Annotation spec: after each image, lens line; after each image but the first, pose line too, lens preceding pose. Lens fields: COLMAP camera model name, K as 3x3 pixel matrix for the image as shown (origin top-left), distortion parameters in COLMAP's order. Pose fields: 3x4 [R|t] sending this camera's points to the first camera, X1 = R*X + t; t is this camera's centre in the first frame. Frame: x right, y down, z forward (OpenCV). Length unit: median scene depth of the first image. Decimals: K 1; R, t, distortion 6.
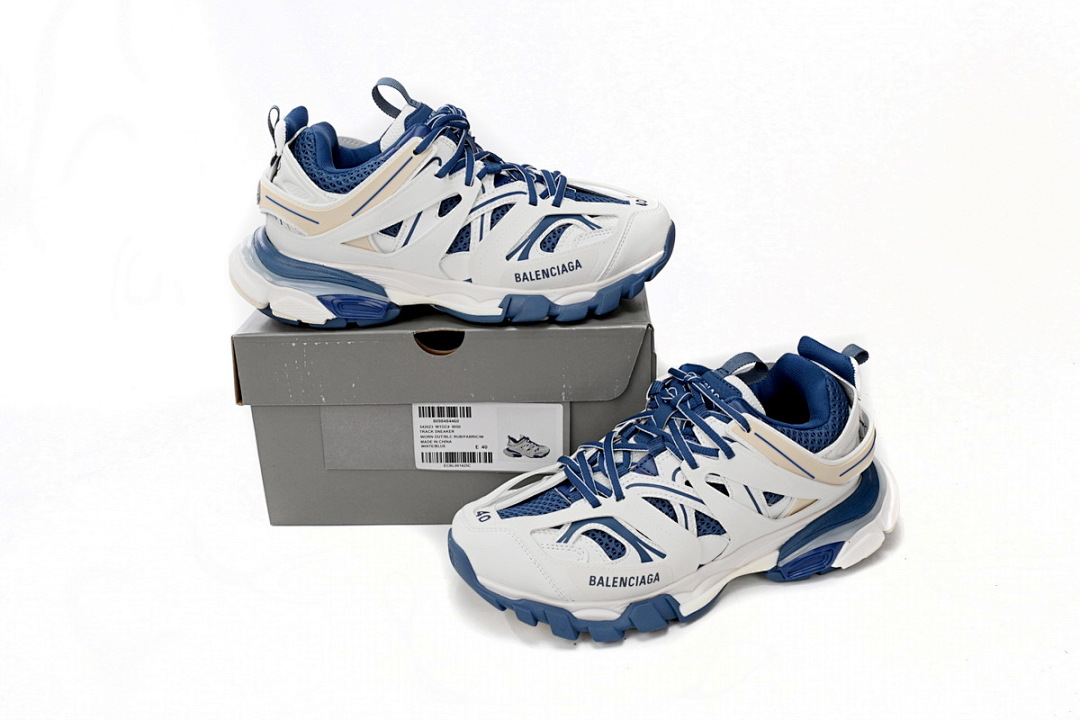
lens RADIAL K [[1096.2, 0, 544.8], [0, 1096.2, 361.3], [0, 0, 1]] dist [-0.055716, 0.000000]
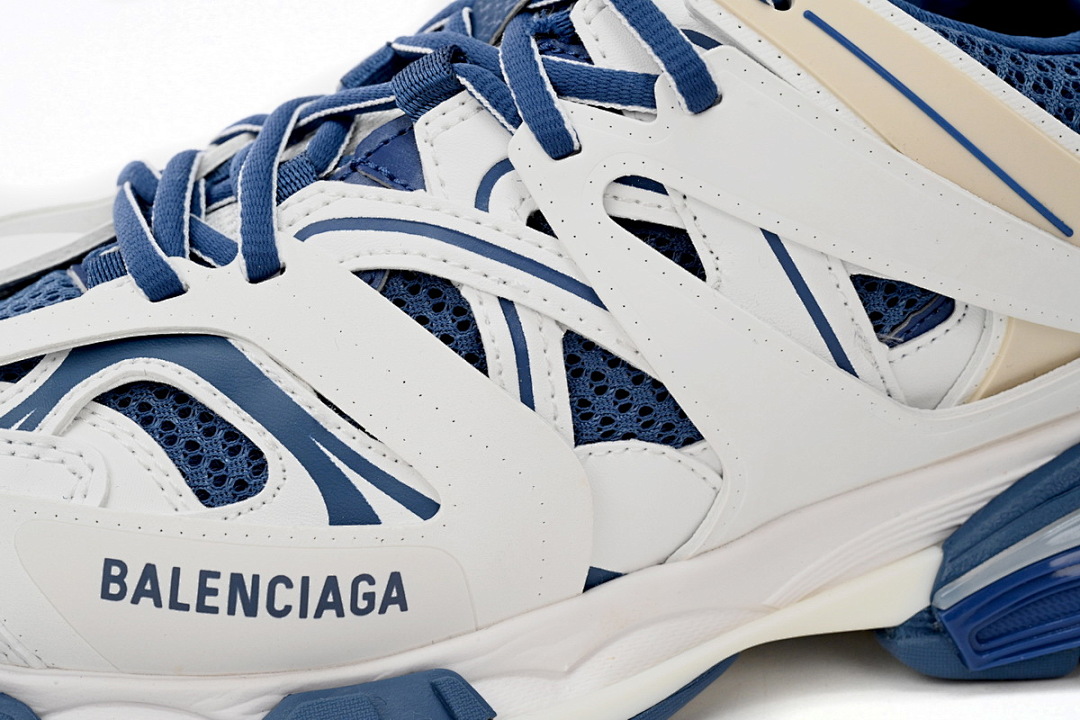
lens RADIAL K [[2492.1, 0, 540.5], [0, 2492.1, 356.1], [0, 0, 1]] dist [-0.005440, 0.000000]
pose [[0.993145, 0.026830, -0.113769, 0.189772], [-0.034978, 0.996917, -0.070235, 0.175627], [0.111534, 0.073733, 0.991022, 0.425822]]
